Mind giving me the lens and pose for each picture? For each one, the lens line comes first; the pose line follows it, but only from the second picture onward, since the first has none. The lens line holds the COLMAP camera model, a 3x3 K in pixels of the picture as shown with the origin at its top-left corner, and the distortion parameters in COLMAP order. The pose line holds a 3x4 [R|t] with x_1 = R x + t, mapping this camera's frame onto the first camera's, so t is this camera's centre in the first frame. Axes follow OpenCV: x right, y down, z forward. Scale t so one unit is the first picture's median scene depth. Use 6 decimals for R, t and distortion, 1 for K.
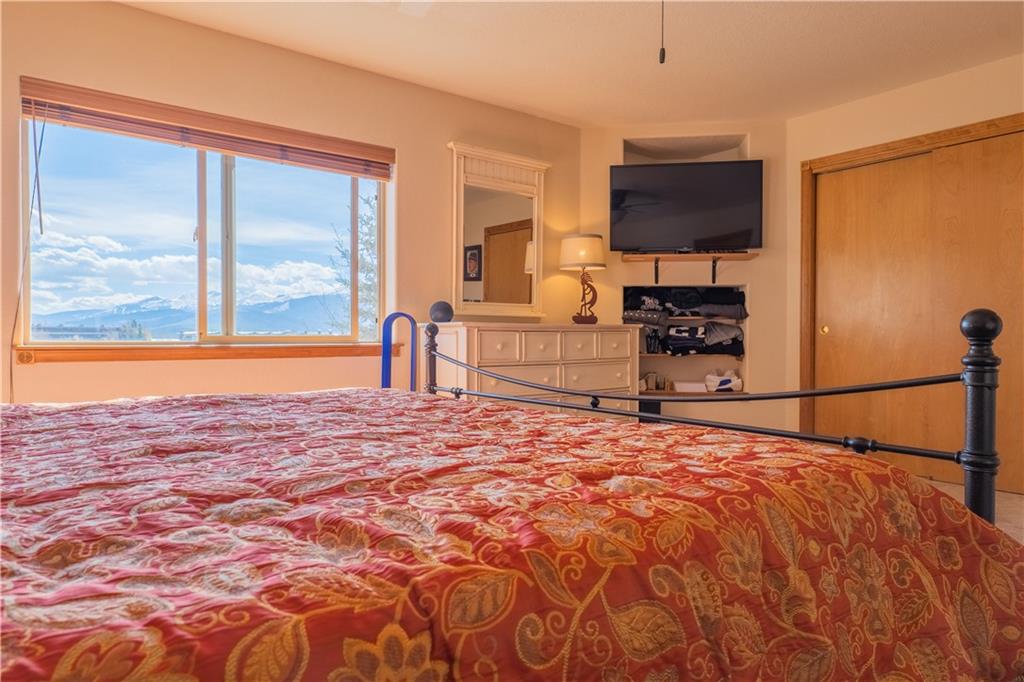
lens RADIAL K [[644.1, 0, 515.3], [0, 644.1, 341.3], [0, 0, 1]] dist [-0.020443, 0.023985]
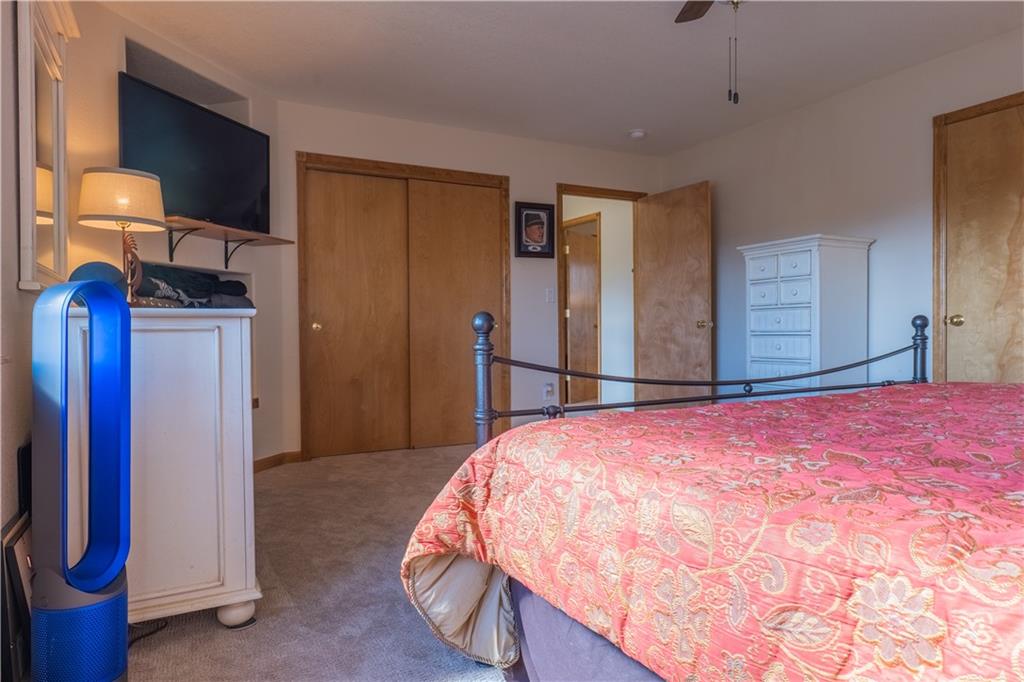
lens RADIAL K [[644.1, 0, 515.9], [0, 644.1, 336.3], [0, 0, 1]] dist [-0.020443, 0.023985]
pose [[0.131558, -0.014526, 0.991202, -0.498747], [0.018640, 0.999752, 0.012177, -0.008664], [-0.991133, 0.016874, 0.131796, 0.593567]]
